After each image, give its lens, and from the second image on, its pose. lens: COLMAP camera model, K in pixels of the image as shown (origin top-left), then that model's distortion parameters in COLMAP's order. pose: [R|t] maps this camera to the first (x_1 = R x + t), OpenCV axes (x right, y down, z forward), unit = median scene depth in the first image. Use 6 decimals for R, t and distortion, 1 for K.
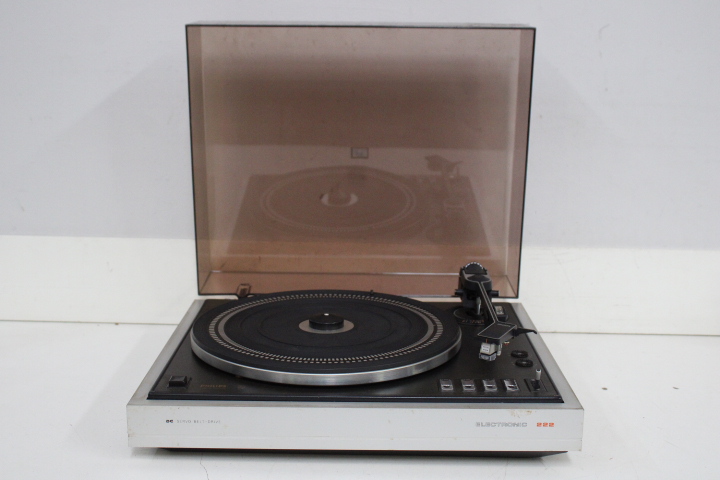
lens RADIAL K [[954.8, 0, 360.0], [0, 954.8, 240.0], [0, 0, 1]] dist [-0.013273, 0.001135]
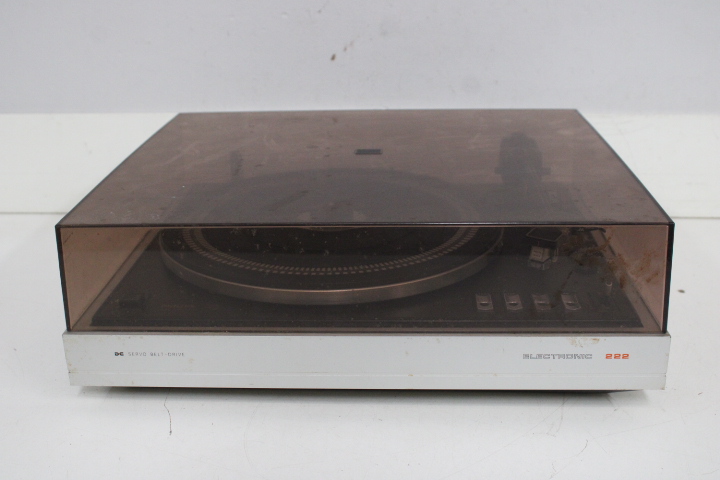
lens RADIAL K [[922.1, 0, 359.0], [0, 922.1, 249.0], [0, 0, 1]] dist [-0.036645, -0.026914]
pose [[0.998553, -0.011179, -0.052607, 0.027248], [0.018821, 0.988943, 0.147096, 0.001745], [0.050381, -0.147873, 0.987722, 0.251116]]
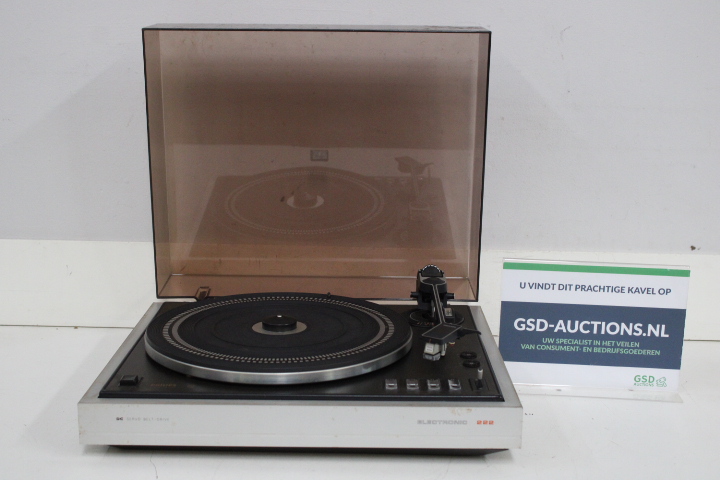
lens RADIAL K [[1037.8, 0, 360.0], [0, 1037.8, 240.0], [0, 0, 1]] dist [0.012888, -0.058536]
pose [[0.999997, 0.000678, 0.002146, 0.048212], [-0.000671, 0.999995, -0.003197, 0.000633], [-0.002148, 0.003195, 0.999993, -0.101623]]
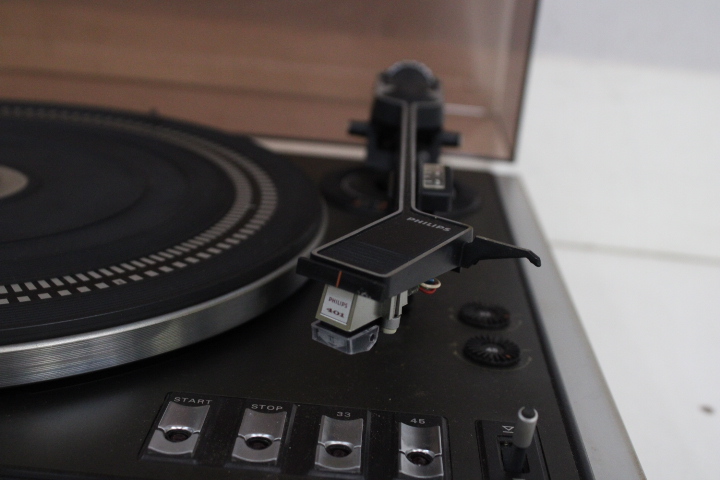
lens RADIAL K [[1030.2, 0, 360.0], [0, 1030.2, 240.0], [0, 0, 1]] dist [-0.010052, -0.010417]
pose [[0.996452, 0.083834, -0.007383, 0.122588], [-0.082372, 0.989520, 0.118597, 0.054486], [0.017248, -0.117568, 0.992915, 0.638737]]
